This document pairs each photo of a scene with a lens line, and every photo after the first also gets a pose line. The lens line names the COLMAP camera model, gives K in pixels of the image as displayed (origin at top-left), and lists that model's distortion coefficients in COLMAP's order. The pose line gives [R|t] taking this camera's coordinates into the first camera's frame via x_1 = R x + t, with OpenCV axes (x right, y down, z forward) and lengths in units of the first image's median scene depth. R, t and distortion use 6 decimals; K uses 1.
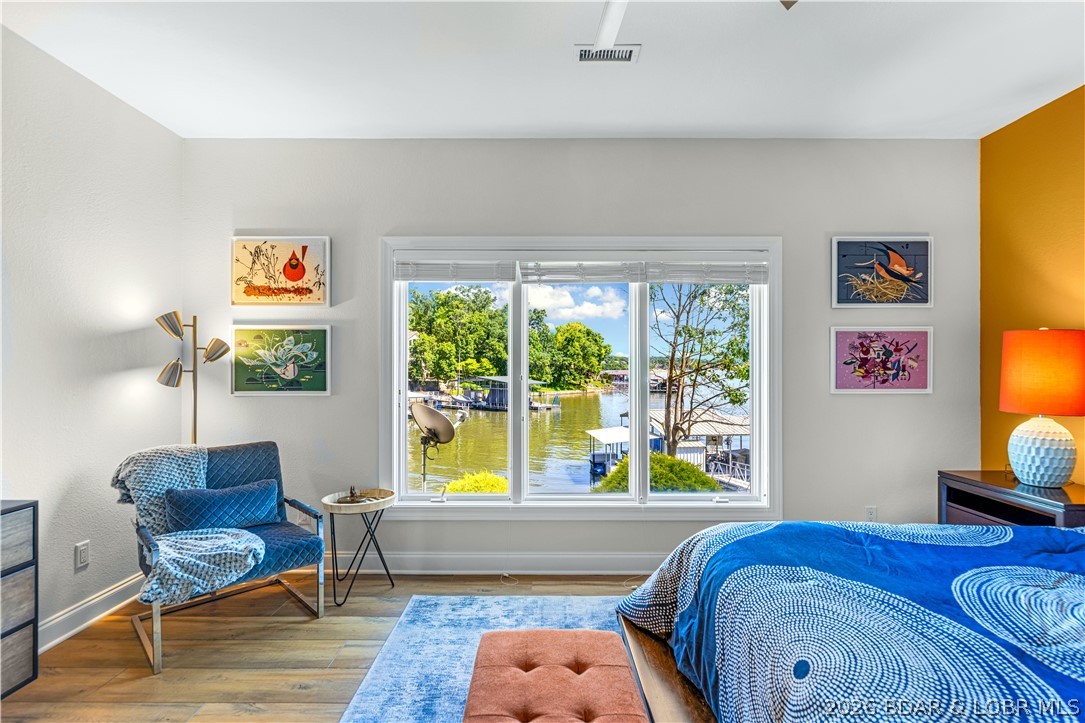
lens RADIAL K [[518.5, 0, 546.7], [0, 518.5, 365.5], [0, 0, 1]] dist [0.004240, -0.000454]
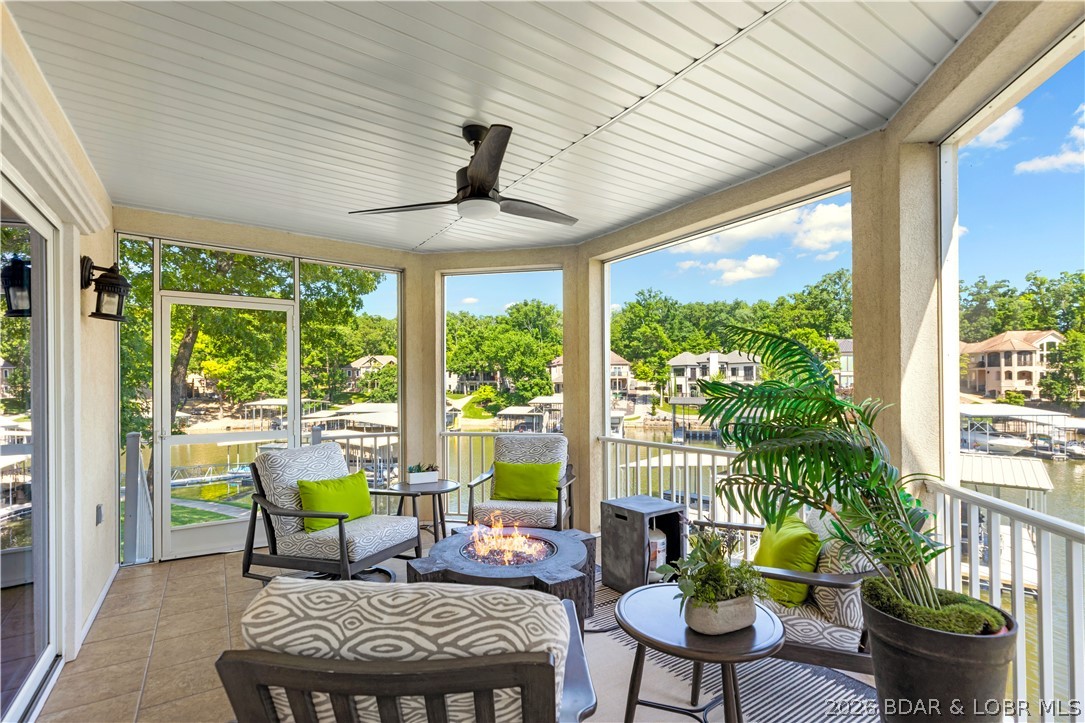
lens RADIAL K [[502.8, 0, 544.7], [0, 502.8, 383.2], [0, 0, 1]] dist [-0.003222, 0.002242]
pose [[0.551218, -0.005204, -0.834345, -0.419385], [0.008484, 0.999964, -0.000632, 0.000897], [0.834318, -0.006730, 0.551243, 0.296489]]
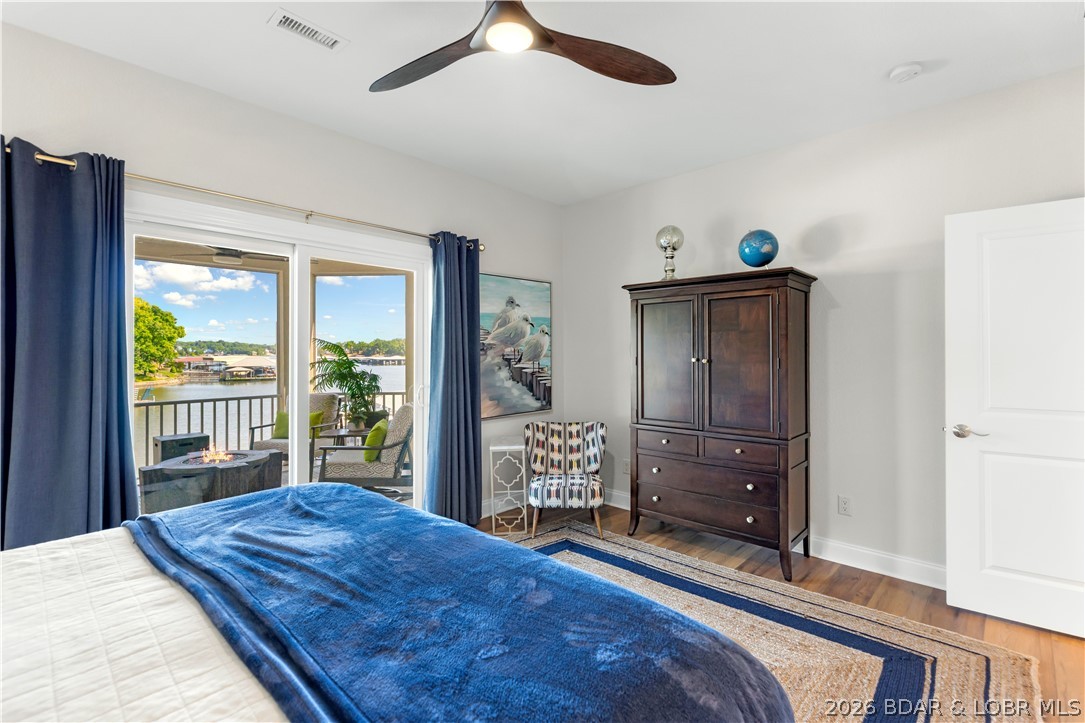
lens RADIAL K [[490.6, 0, 545.3], [0, 490.6, 351.6], [0, 0, 1]] dist [0.009649, -0.001673]
pose [[0.681465, 0.001233, 0.731850, -0.586441], [-0.002146, 0.999998, 0.000313, -0.003956], [-0.731848, -0.001784, 0.681466, 0.111278]]
